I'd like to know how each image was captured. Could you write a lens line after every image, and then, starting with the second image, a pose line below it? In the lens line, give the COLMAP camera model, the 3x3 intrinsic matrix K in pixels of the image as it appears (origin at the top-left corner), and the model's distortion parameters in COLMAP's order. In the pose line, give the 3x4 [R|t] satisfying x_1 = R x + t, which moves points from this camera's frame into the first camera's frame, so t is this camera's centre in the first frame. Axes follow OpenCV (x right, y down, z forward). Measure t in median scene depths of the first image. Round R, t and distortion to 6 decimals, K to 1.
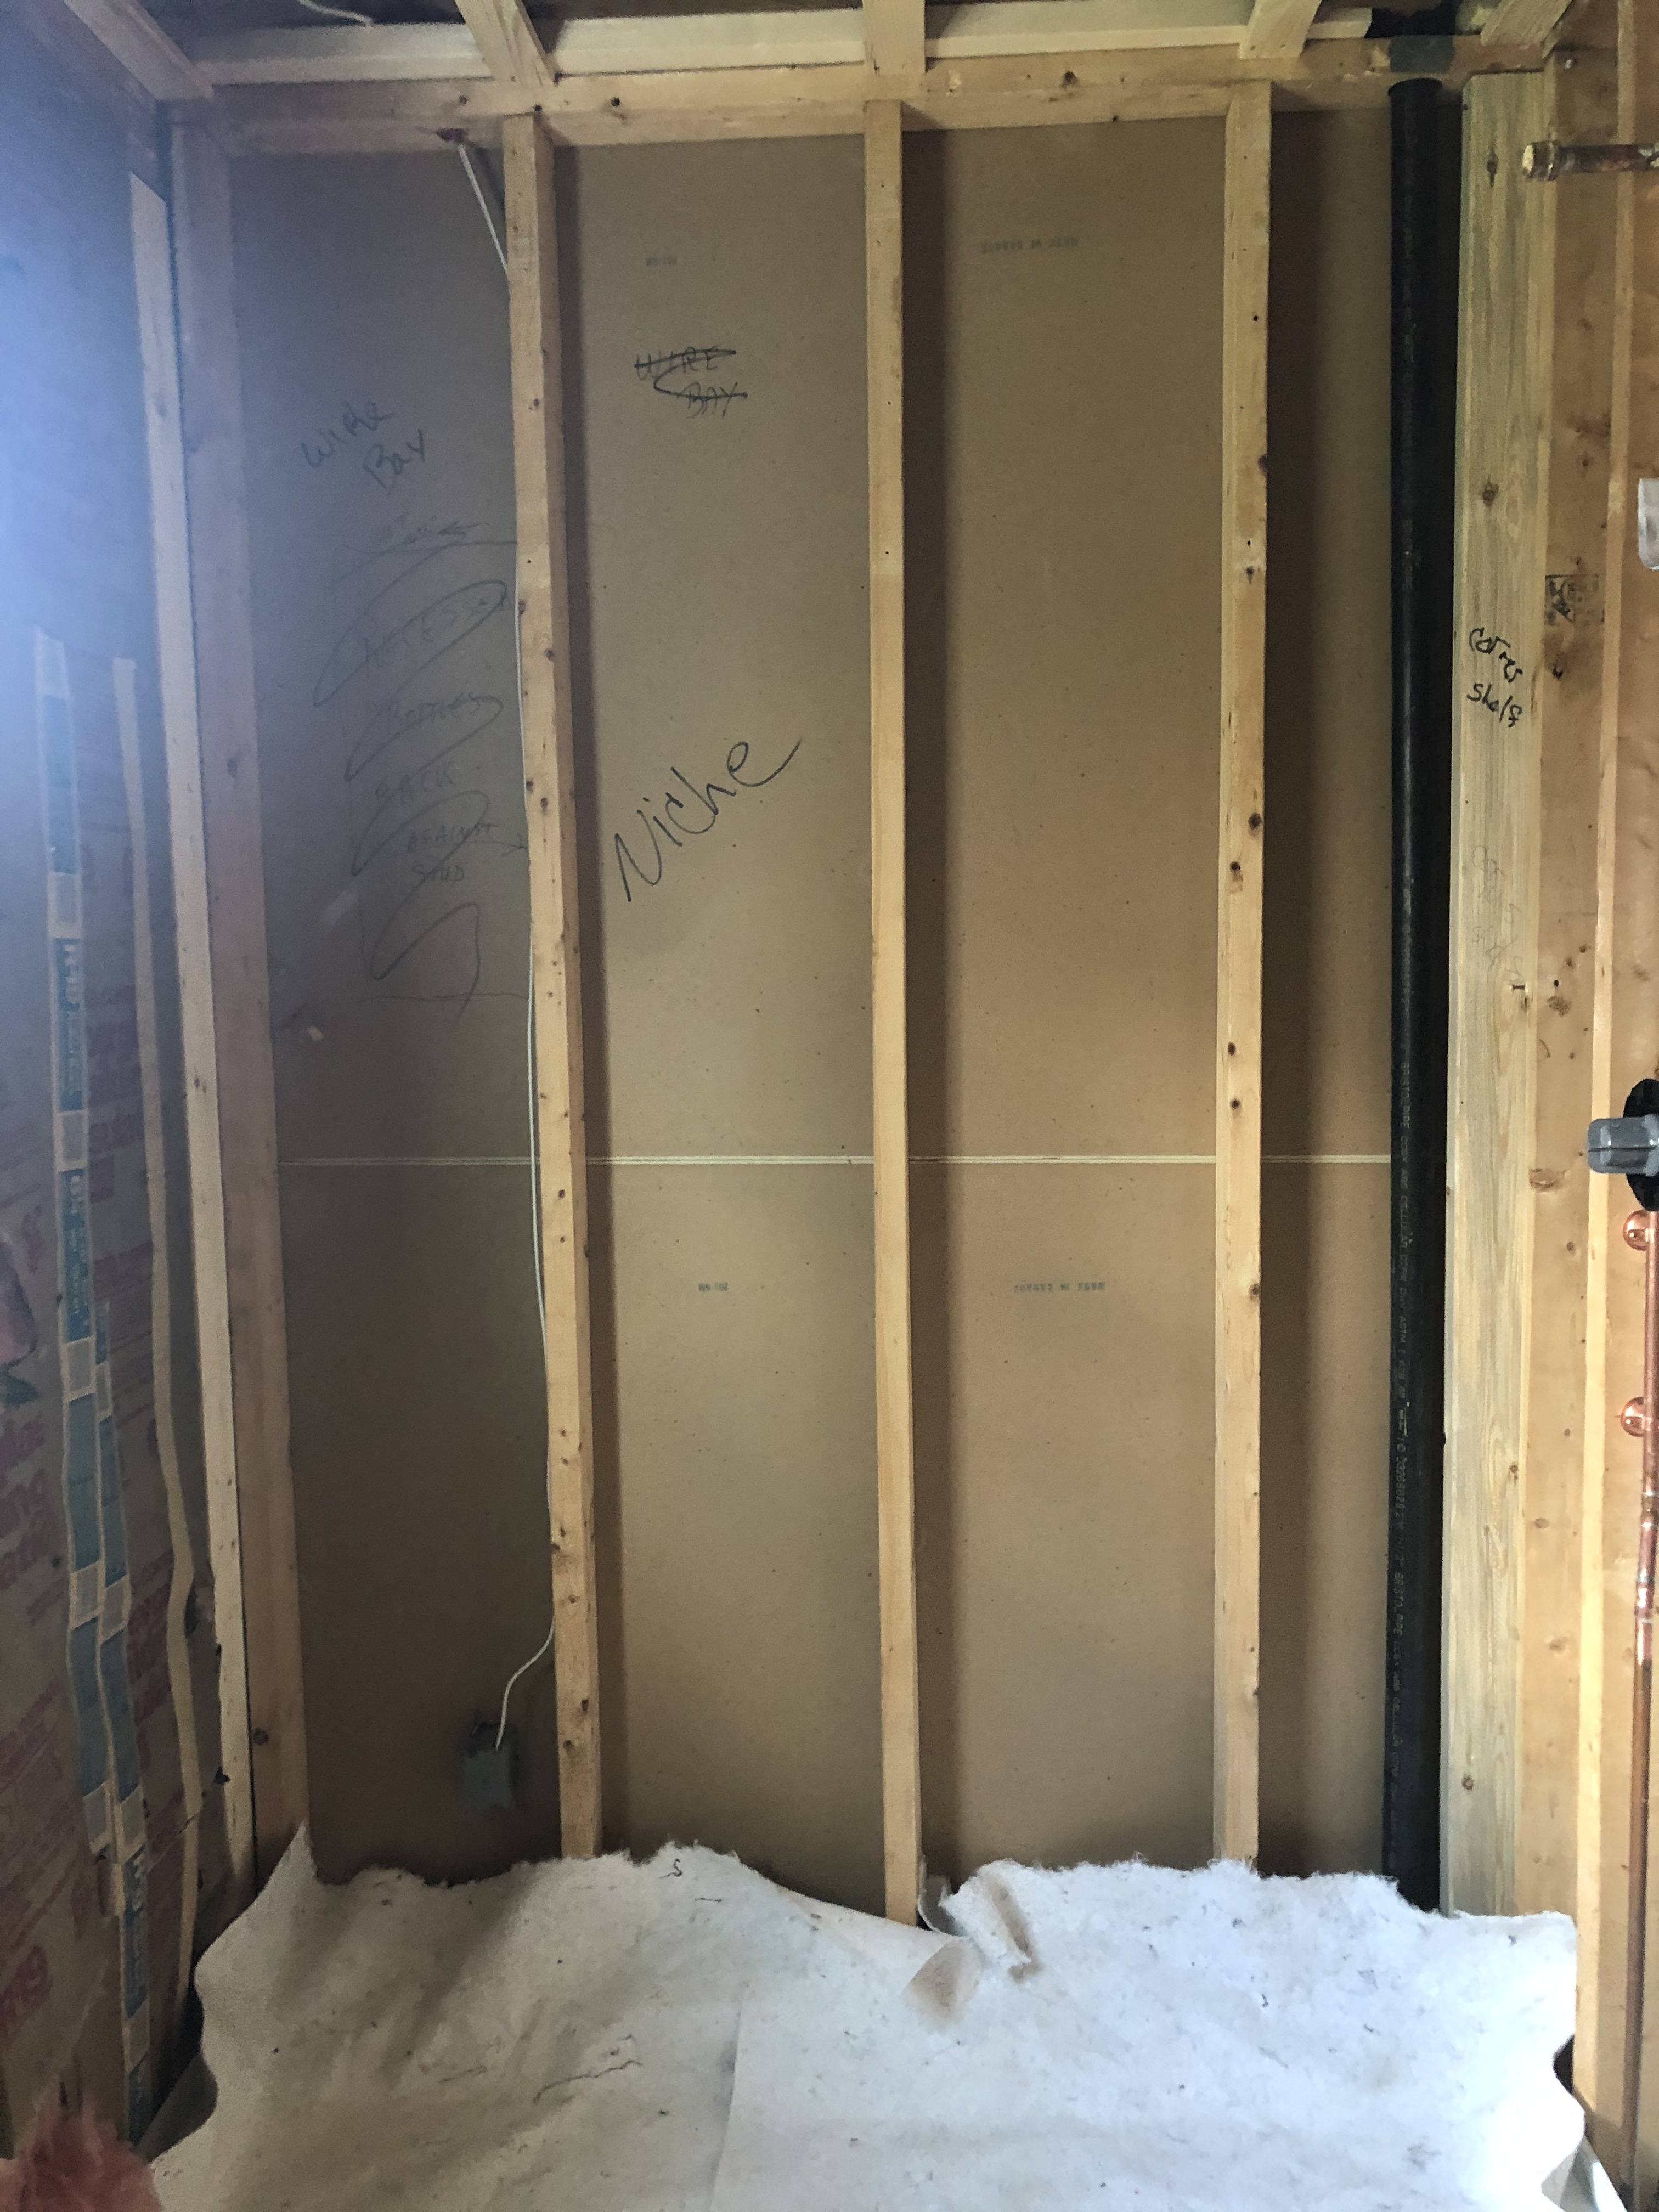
lens RADIAL K [[1816.0, 0, 804.1], [0, 1816.0, 1130.2], [0, 0, 1]] dist [0.039940, -0.039496]
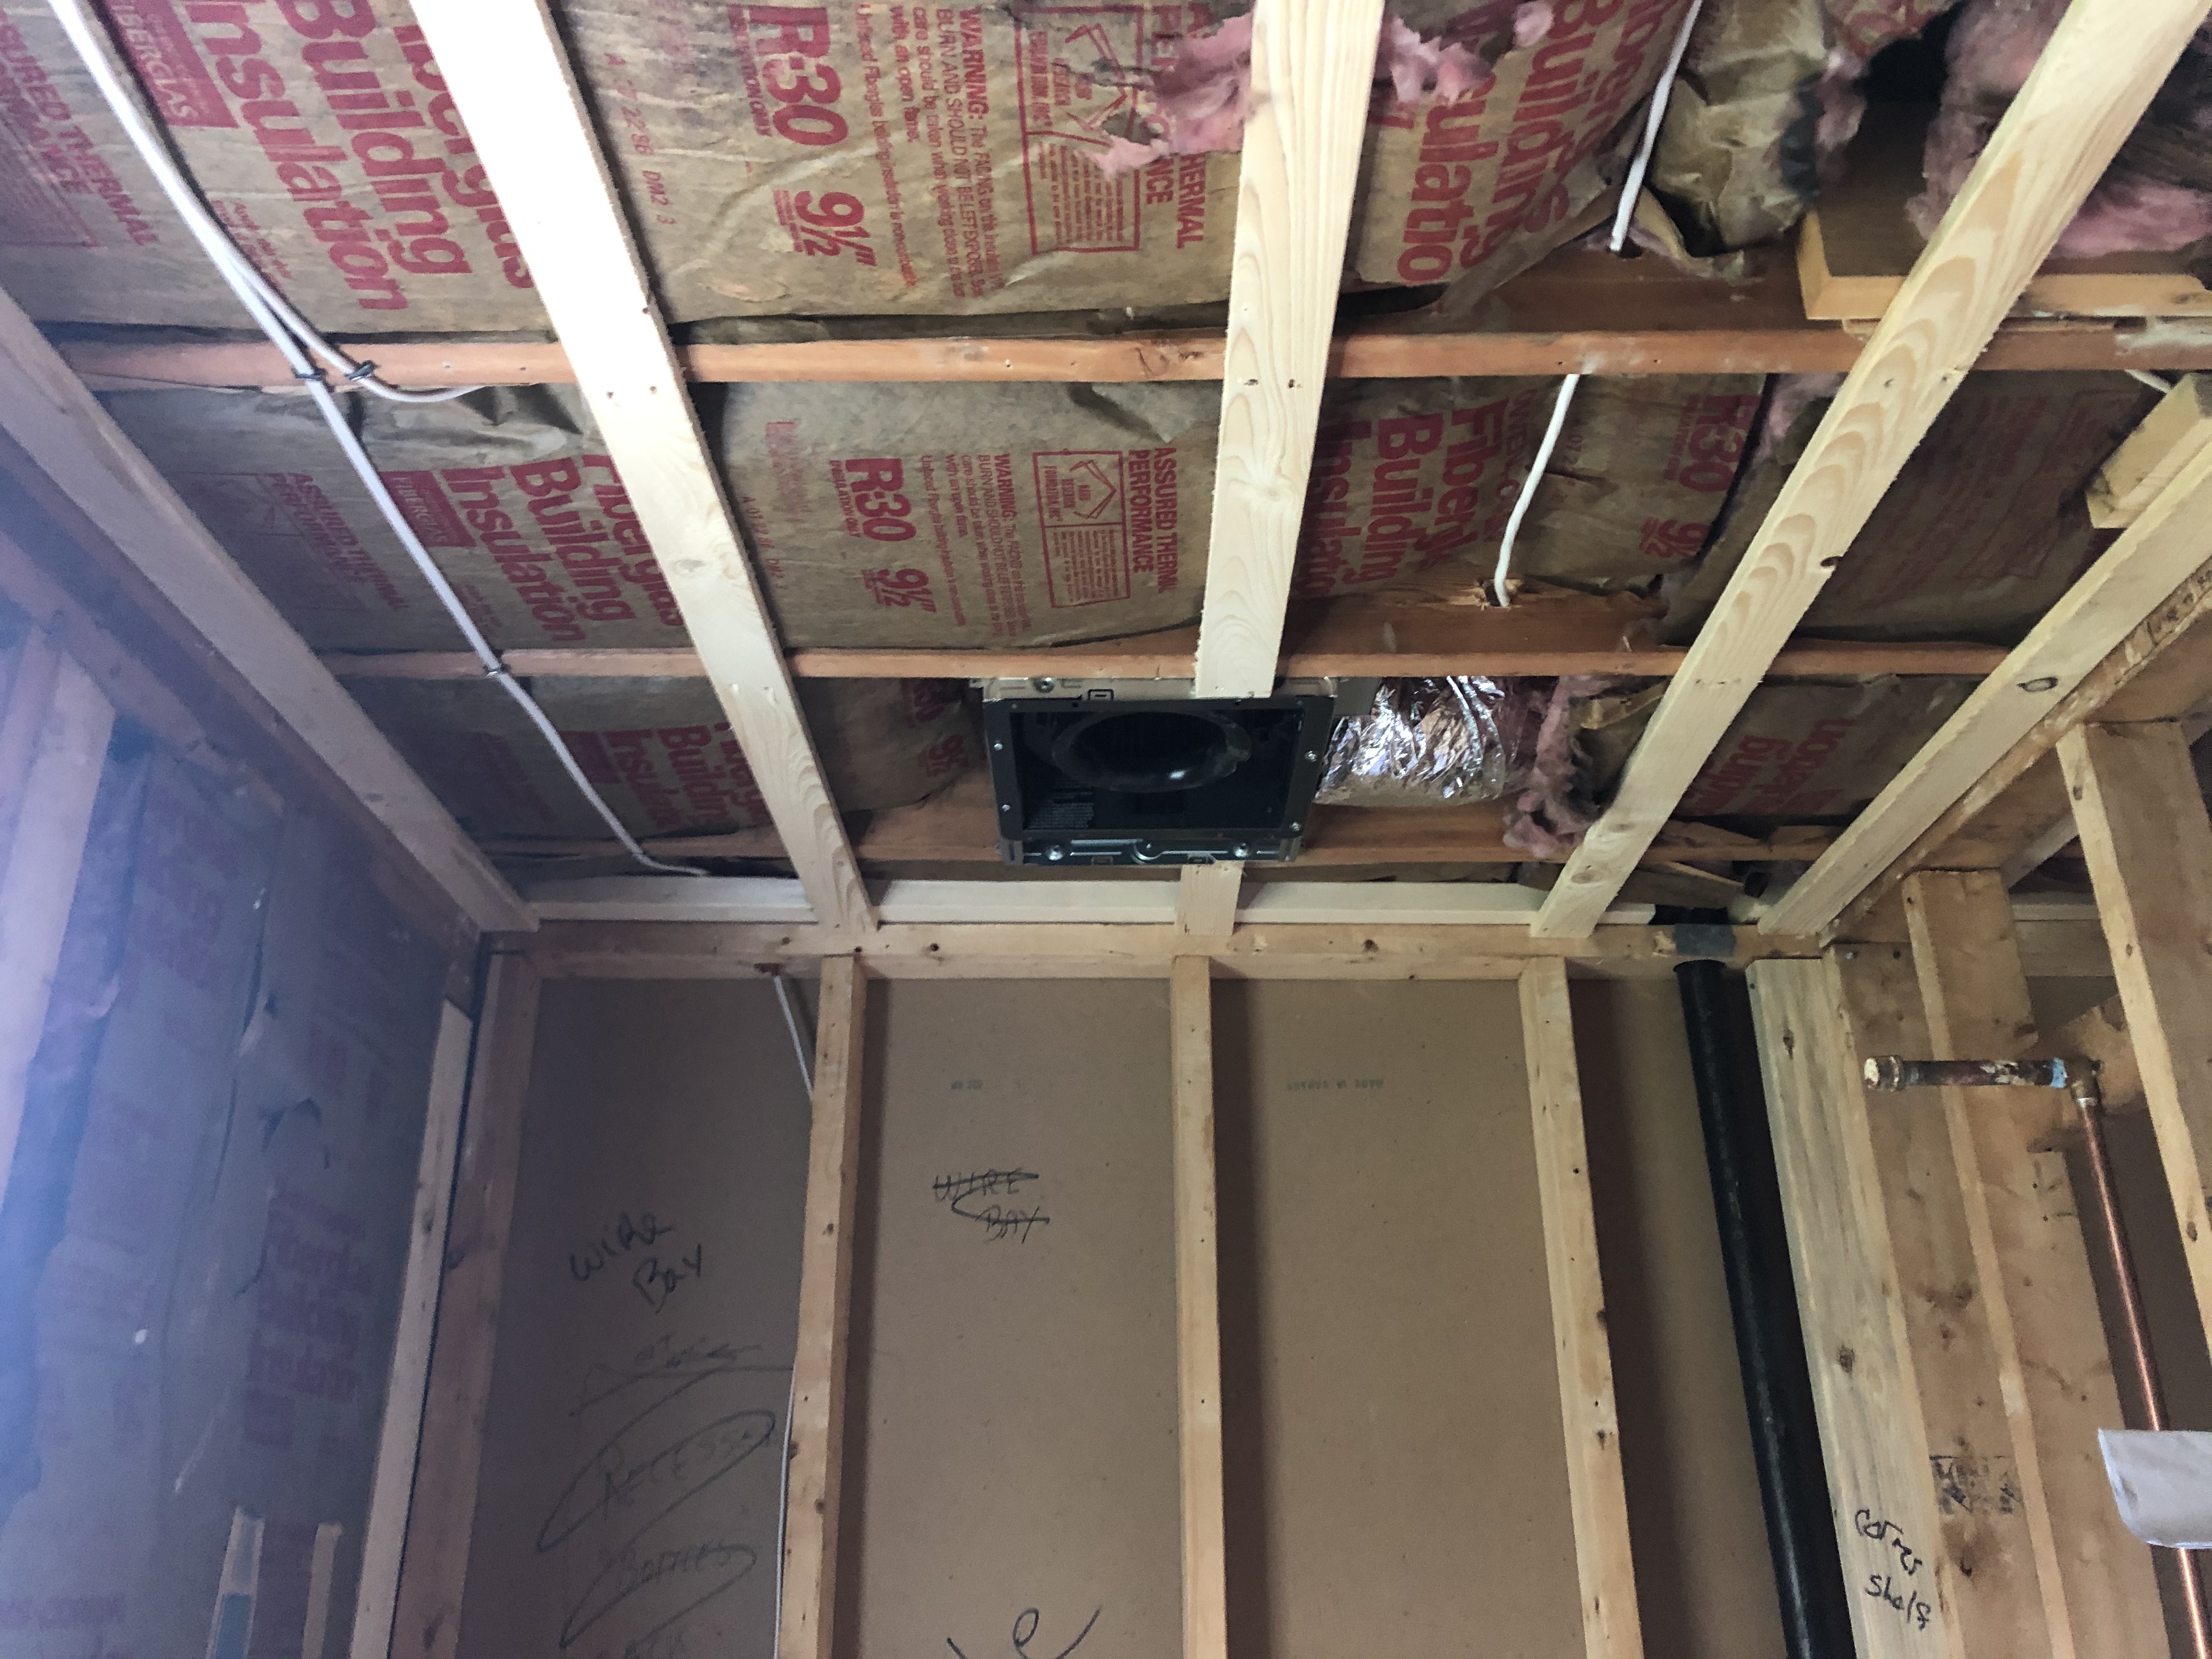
lens RADIAL K [[1816.0, 0, 1069.2], [0, 1816.0, 818.6], [0, 0, 1]] dist [0.039940, -0.039496]
pose [[0.998779, 0.037595, 0.032043, -0.061345], [-0.016685, 0.867301, -0.497504, -0.114746], [-0.046495, 0.496362, 0.866870, 0.071072]]
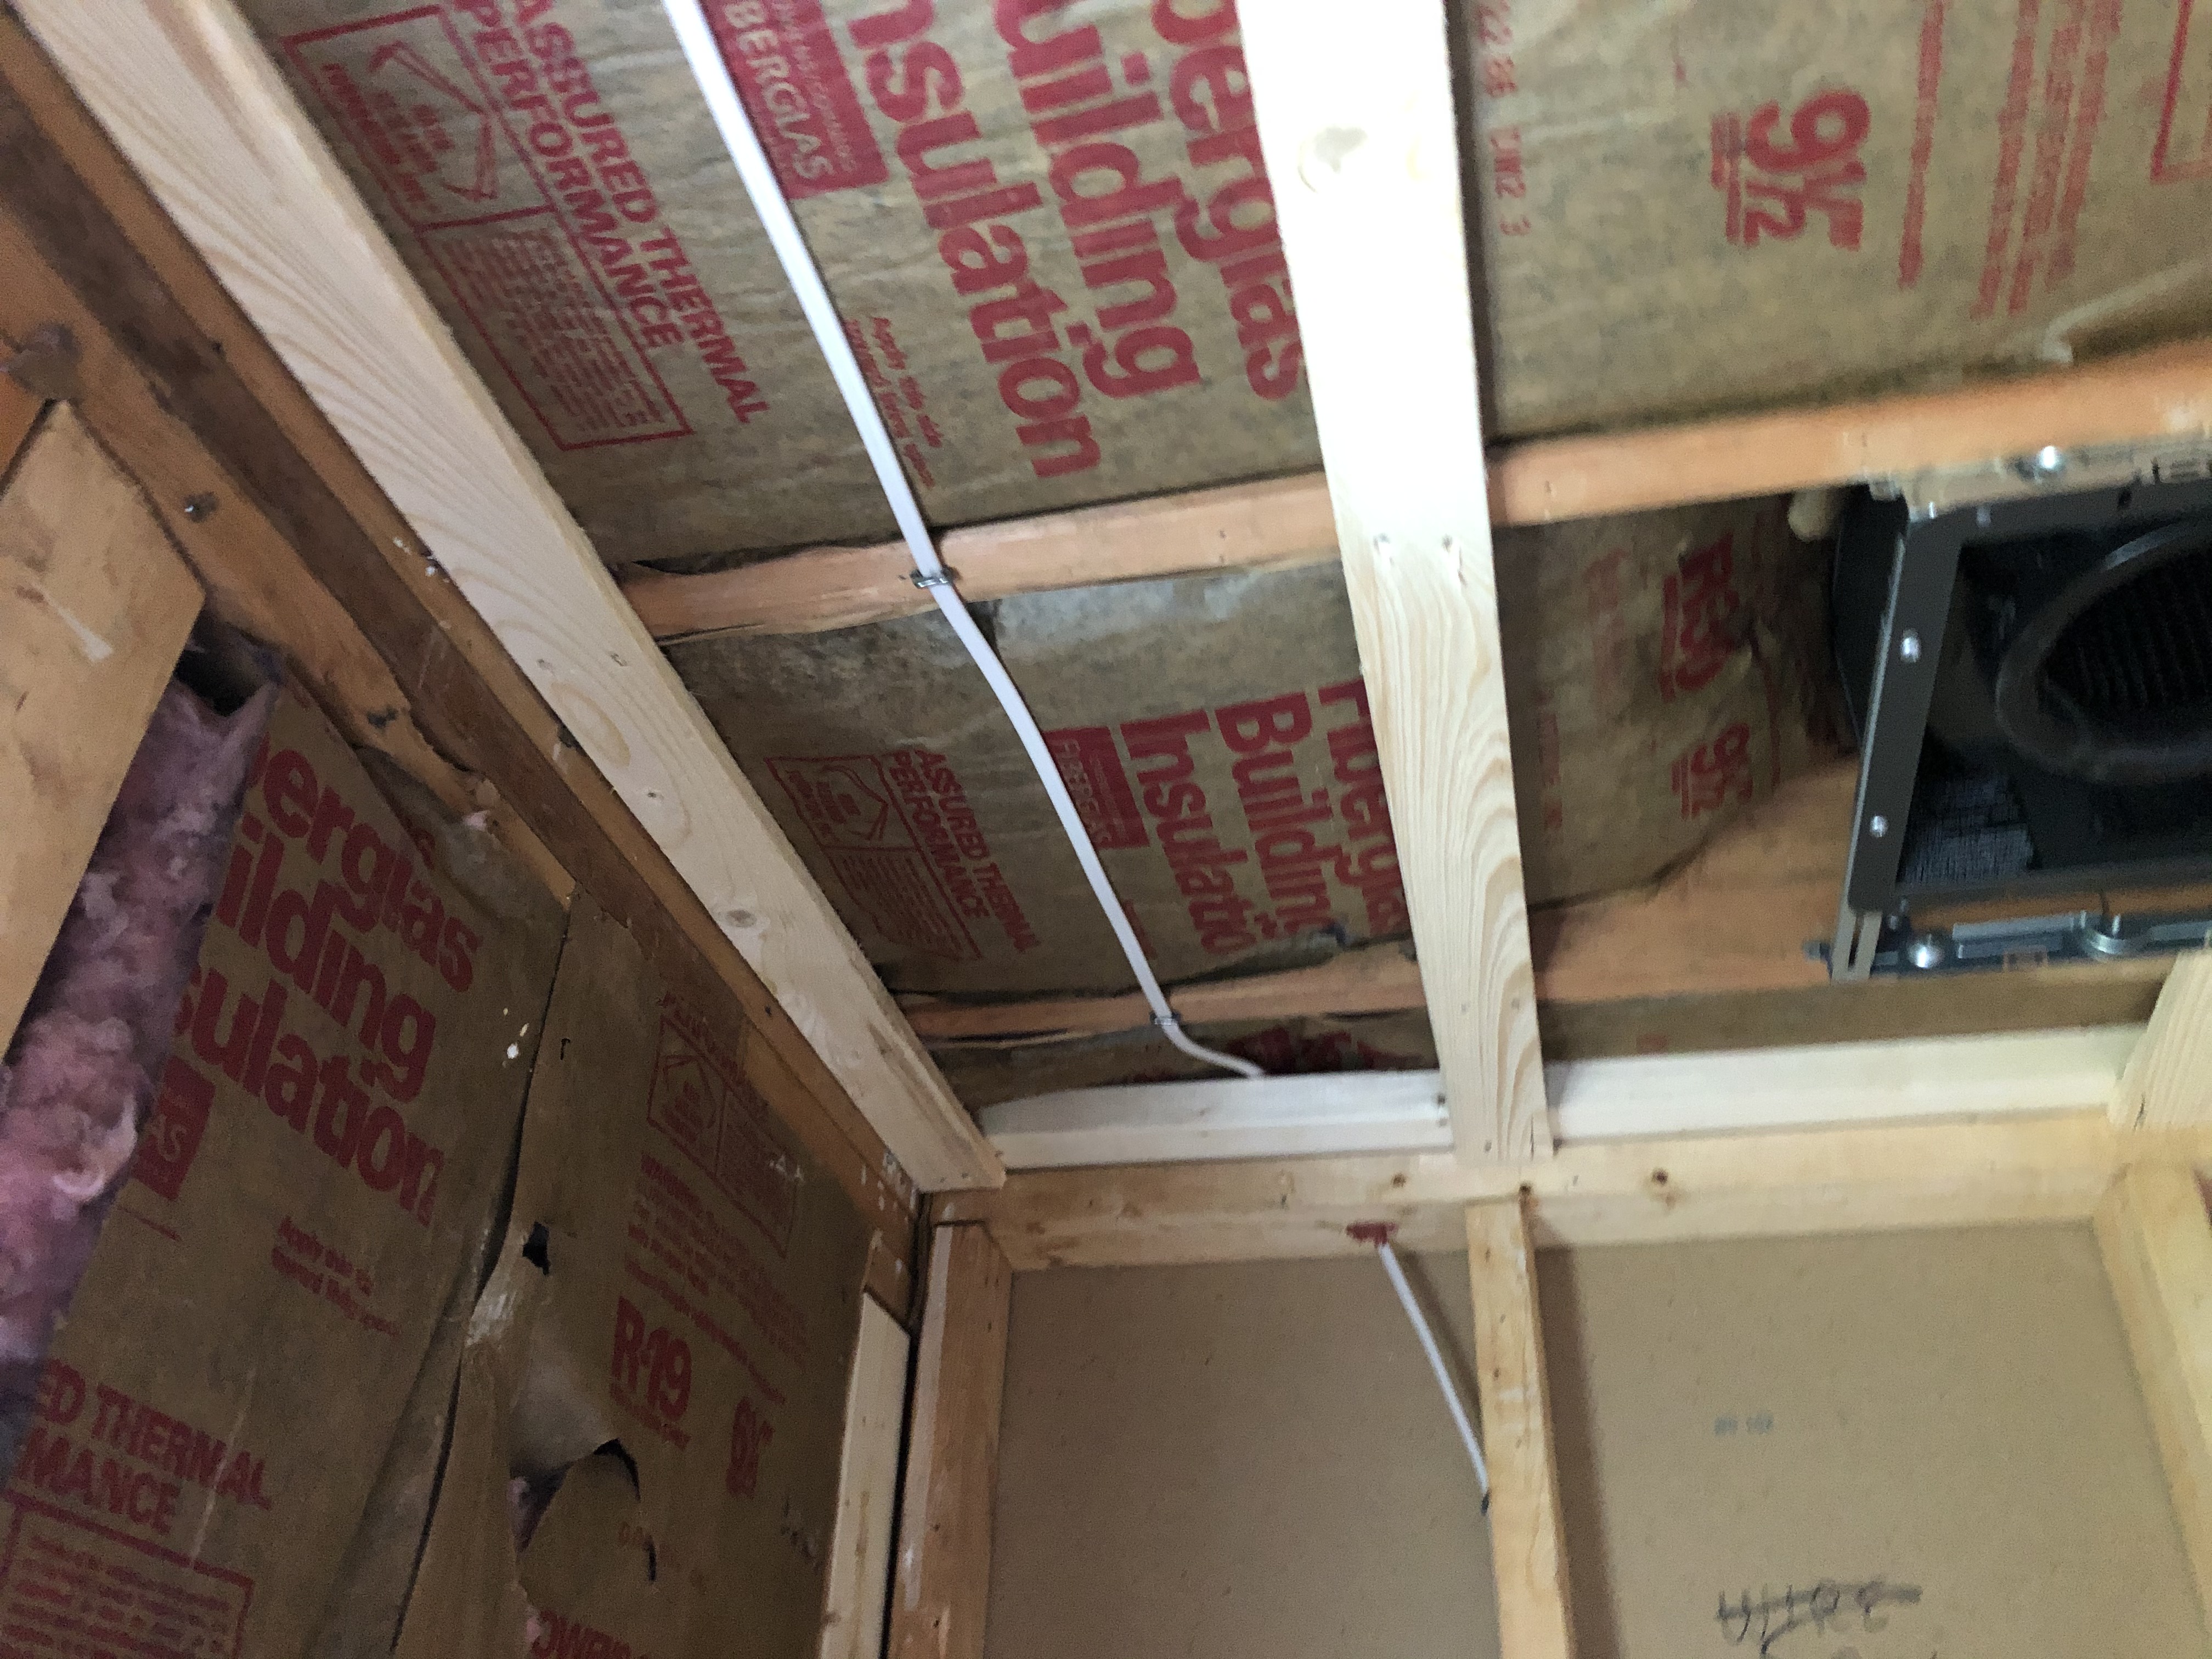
lens RADIAL K [[1816.0, 0, 1100.2], [0, 1816.0, 827.0], [0, 0, 1]] dist [0.039940, -0.039496]
pose [[0.984277, -0.053690, -0.168272, -0.173691], [-0.072366, 0.746474, -0.661468, -0.234040], [0.161125, 0.663246, 0.730852, 0.449429]]
